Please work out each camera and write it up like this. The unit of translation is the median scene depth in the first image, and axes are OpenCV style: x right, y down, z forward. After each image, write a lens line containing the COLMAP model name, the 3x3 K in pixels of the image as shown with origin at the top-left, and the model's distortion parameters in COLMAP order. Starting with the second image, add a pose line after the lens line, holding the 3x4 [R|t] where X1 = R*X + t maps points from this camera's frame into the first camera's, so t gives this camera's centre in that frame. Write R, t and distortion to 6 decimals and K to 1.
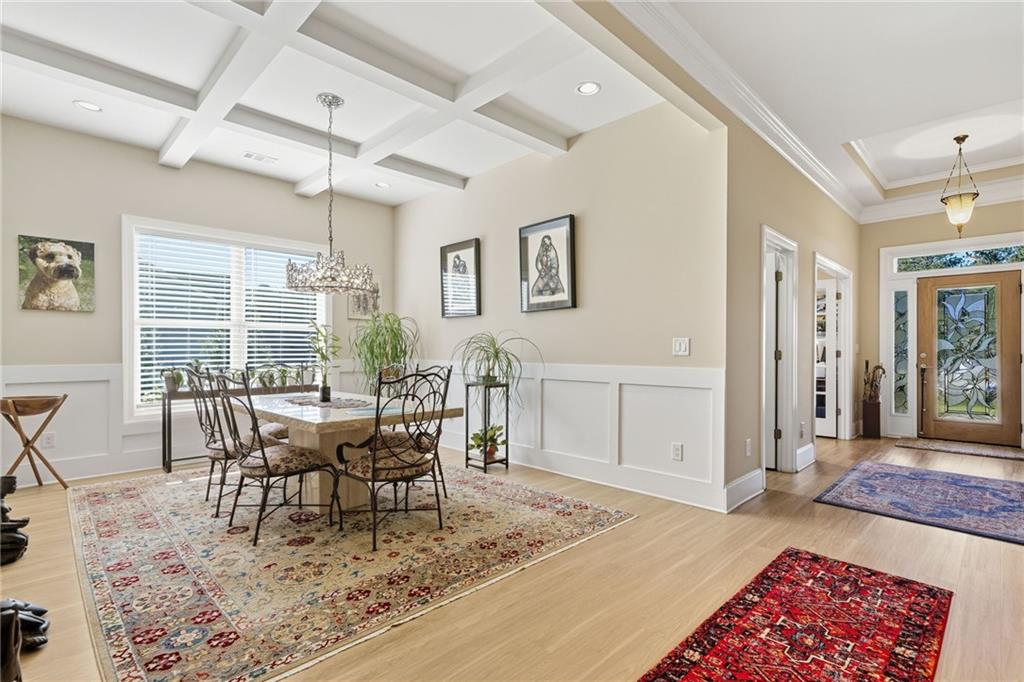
lens RADIAL K [[482.6, 0, 530.2], [0, 482.6, 351.1], [0, 0, 1]] dist [0.008703, -0.000295]
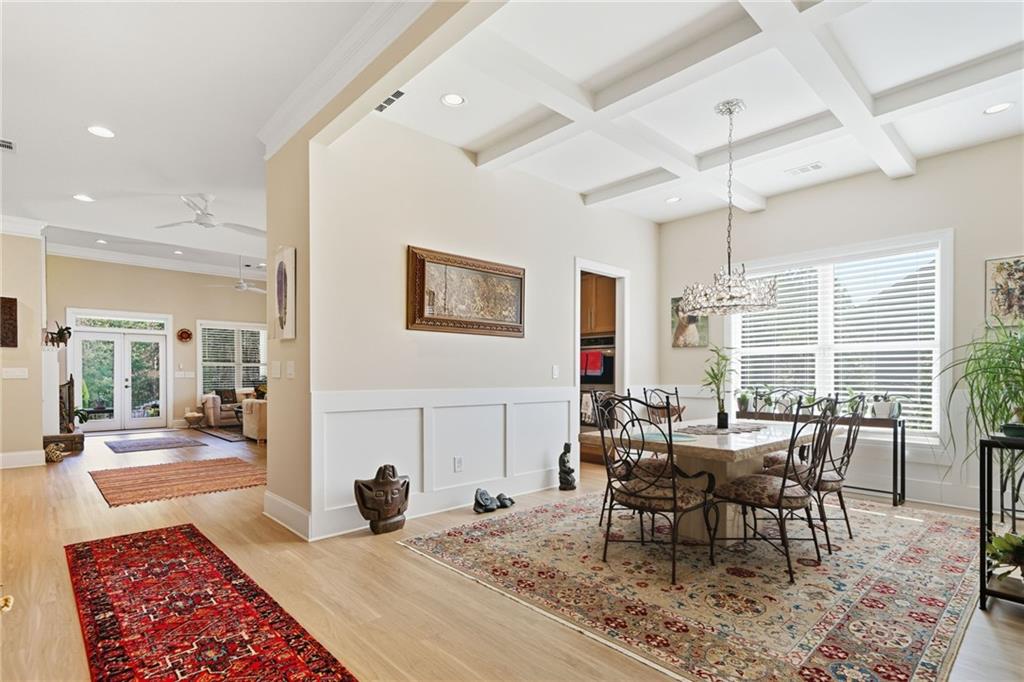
lens RADIAL K [[510.5, 0, 504.8], [0, 510.5, 372.8], [0, 0, 1]] dist [0.011398, 0.001163]
pose [[-0.061229, -0.005260, -0.998110, 0.500992], [-0.004097, 0.999979, -0.005019, 0.001885], [0.998115, 0.003782, -0.061249, 0.518955]]
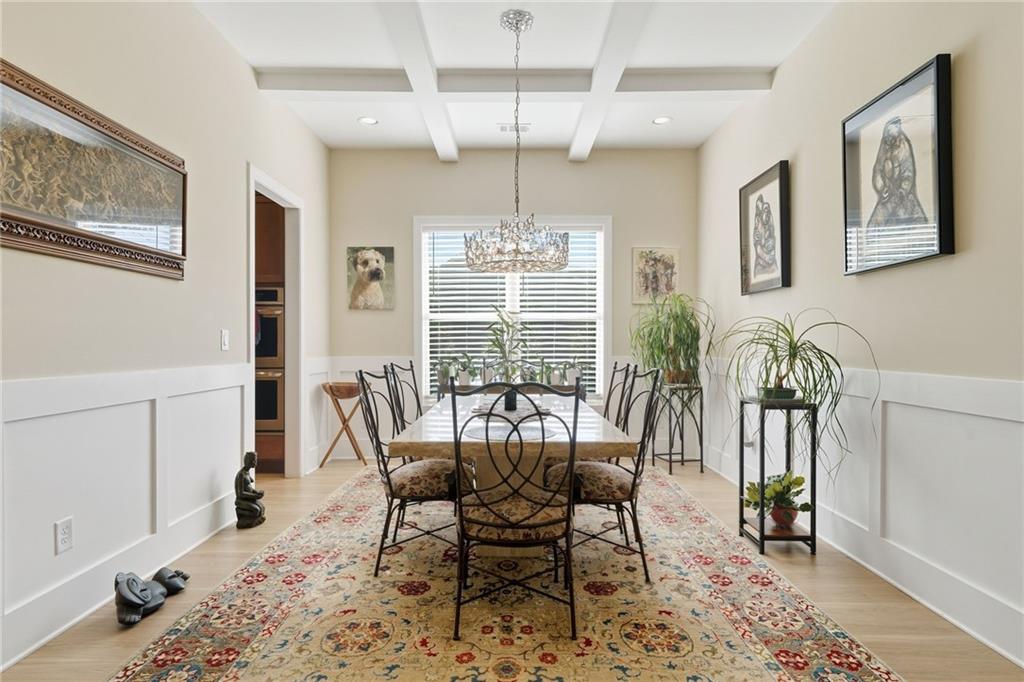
lens RADIAL K [[546.2, 0, 511.6], [0, 546.2, 344.1], [0, 0, 1]] dist [0.012466, 0.000786]
pose [[0.695625, 0.002139, -0.718402, 0.175081], [-0.002143, 0.999997, 0.000903, -0.002490], [0.718402, 0.000911, 0.695627, 0.316926]]
